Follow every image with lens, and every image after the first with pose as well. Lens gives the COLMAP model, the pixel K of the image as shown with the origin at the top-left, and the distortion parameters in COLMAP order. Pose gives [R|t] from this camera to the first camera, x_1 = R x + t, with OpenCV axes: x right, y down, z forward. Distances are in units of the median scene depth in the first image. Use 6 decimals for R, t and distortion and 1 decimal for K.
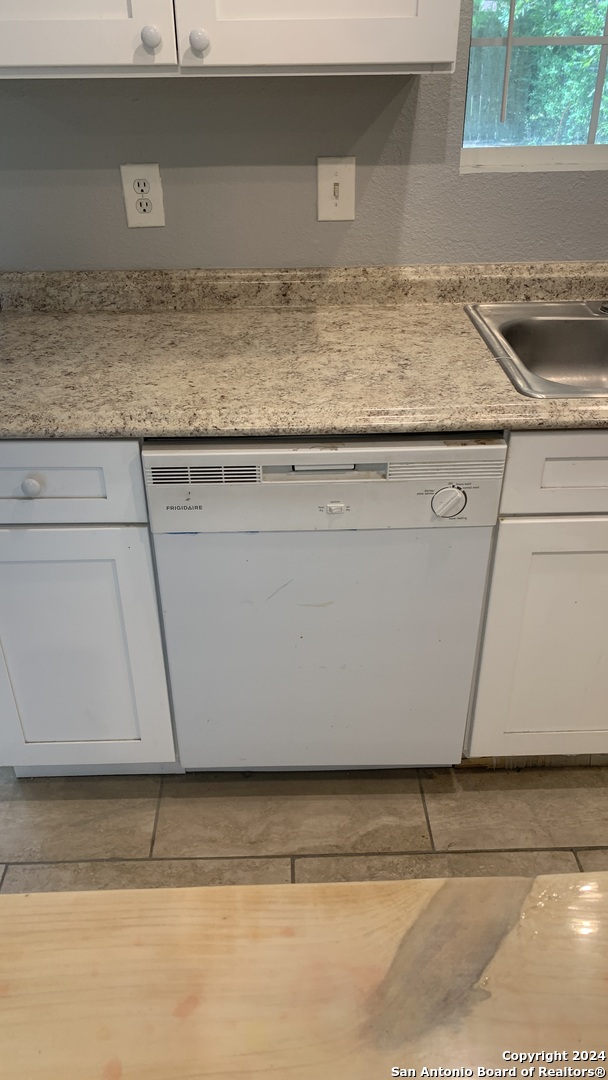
lens RADIAL K [[832.3, 0, 293.5], [0, 832.3, 543.2], [0, 0, 1]] dist [0.053049, -0.074646]
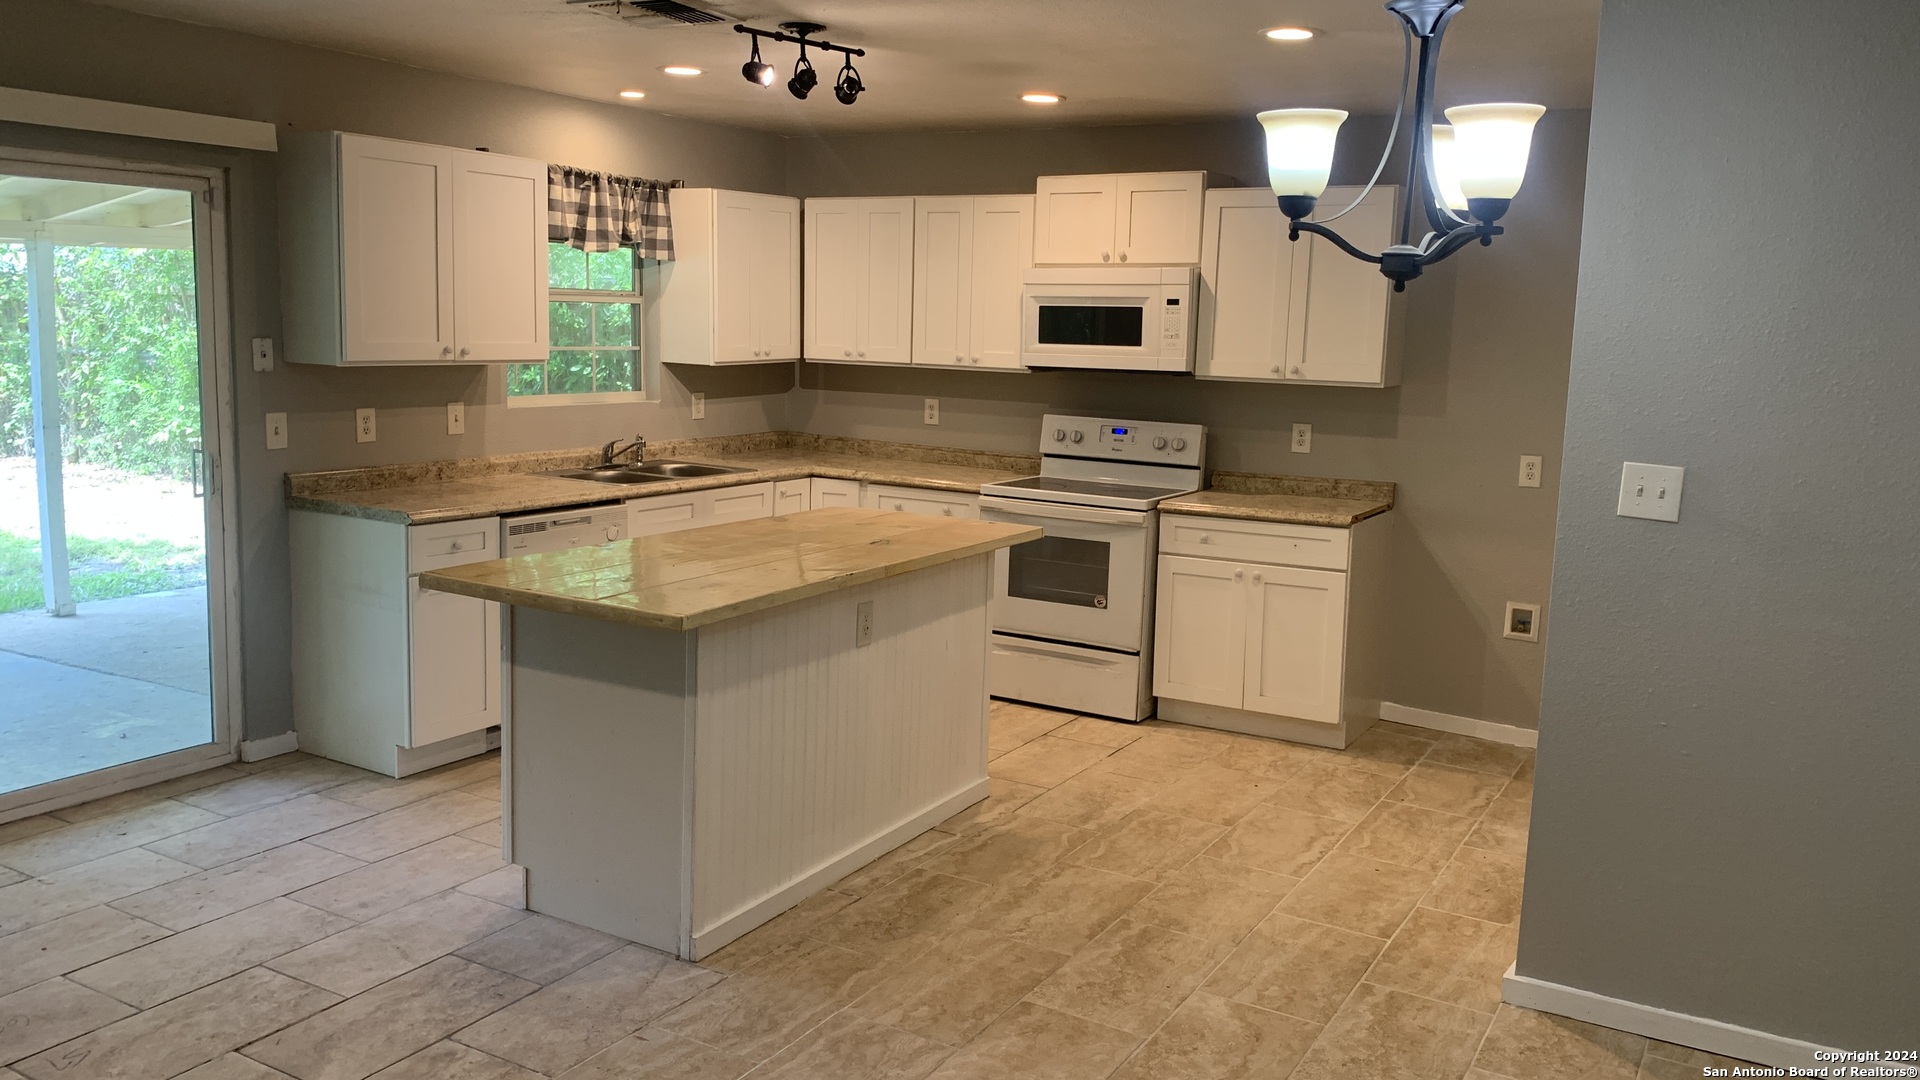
lens RADIAL K [[1479.6, 0, 970.0], [0, 1479.6, 535.0], [0, 0, 1]] dist [0.053049, -0.074646]
pose [[0.518780, -0.098163, 0.849253, -2.282642], [0.412094, 0.899072, -0.147813, 0.796670], [-0.749030, 0.426655, 0.506873, -1.464661]]
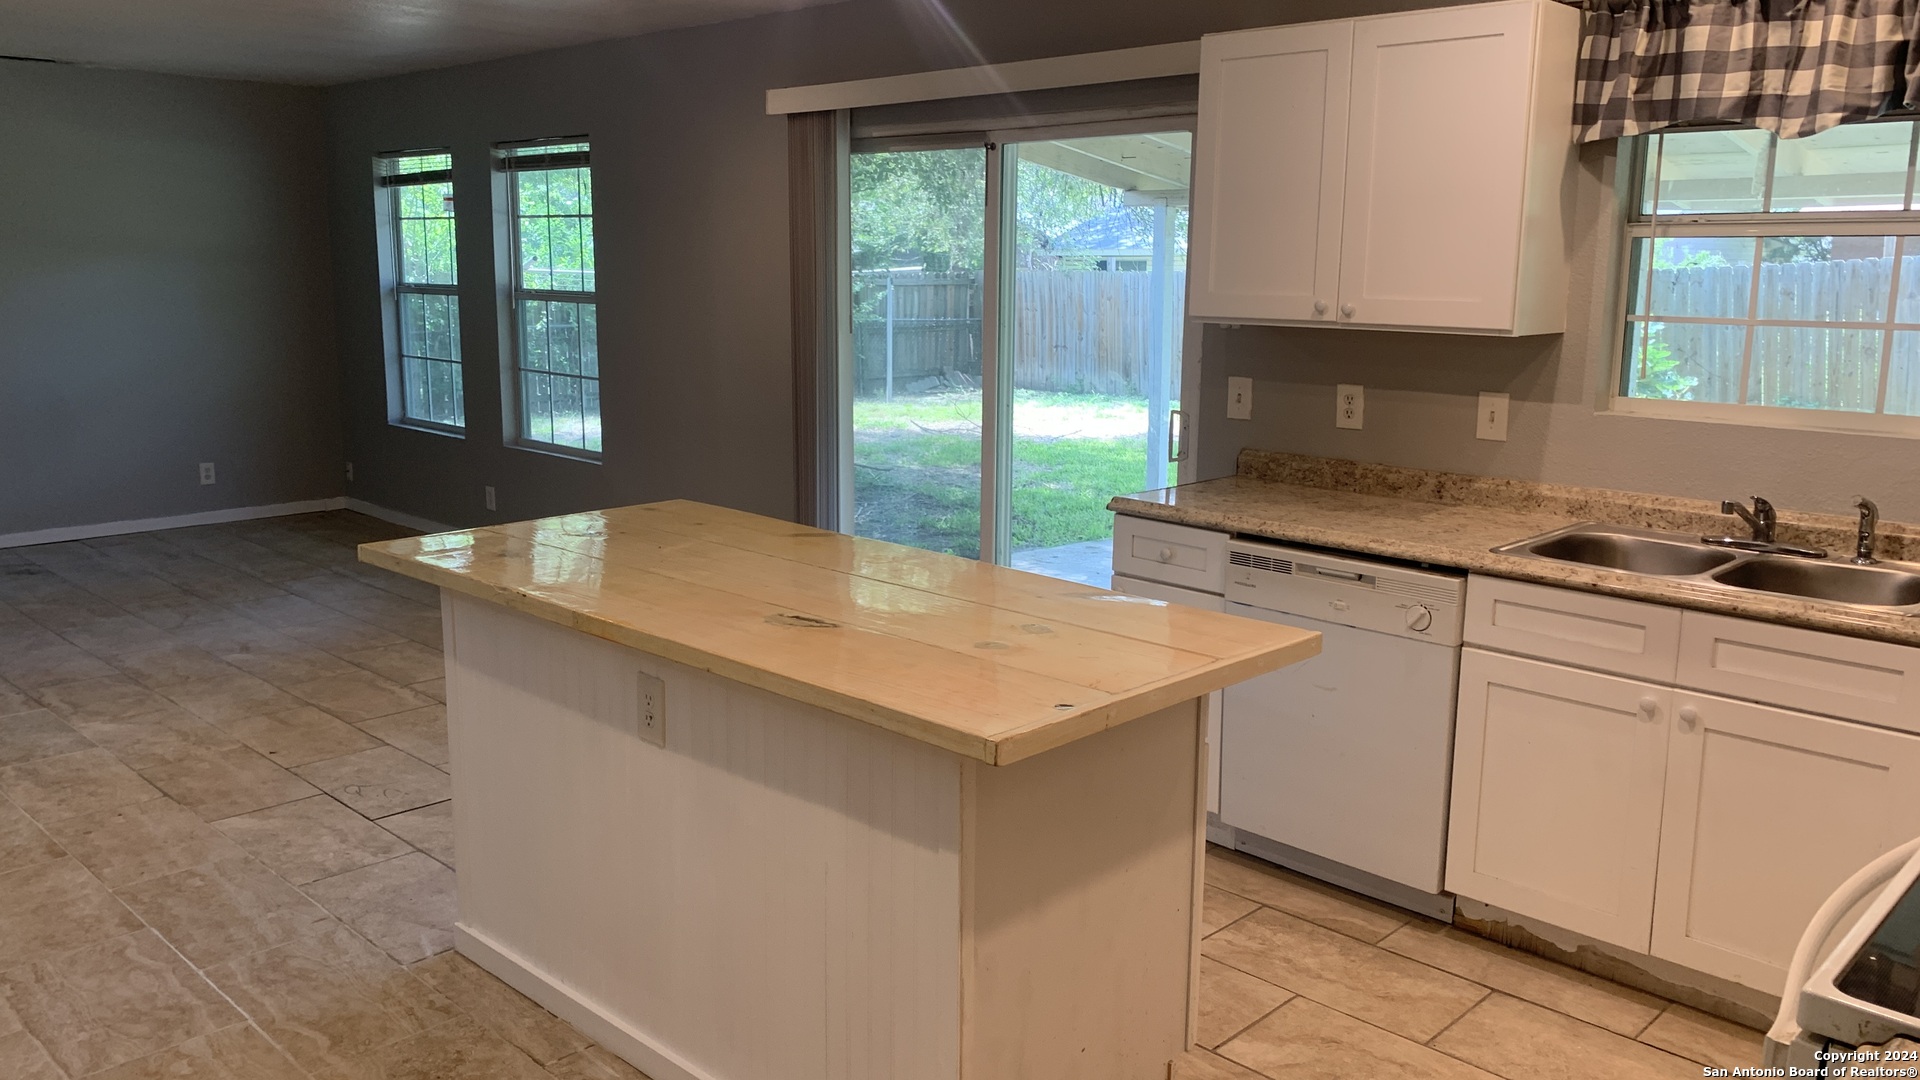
lens RADIAL K [[1479.6, 0, 938.7], [0, 1479.6, 529.4], [0, 0, 1]] dist [0.053049, -0.074646]
pose [[0.694073, 0.151666, -0.703747, 1.112851], [-0.392334, 0.899320, -0.193127, 0.496003], [0.603602, 0.410148, 0.683698, -0.970416]]
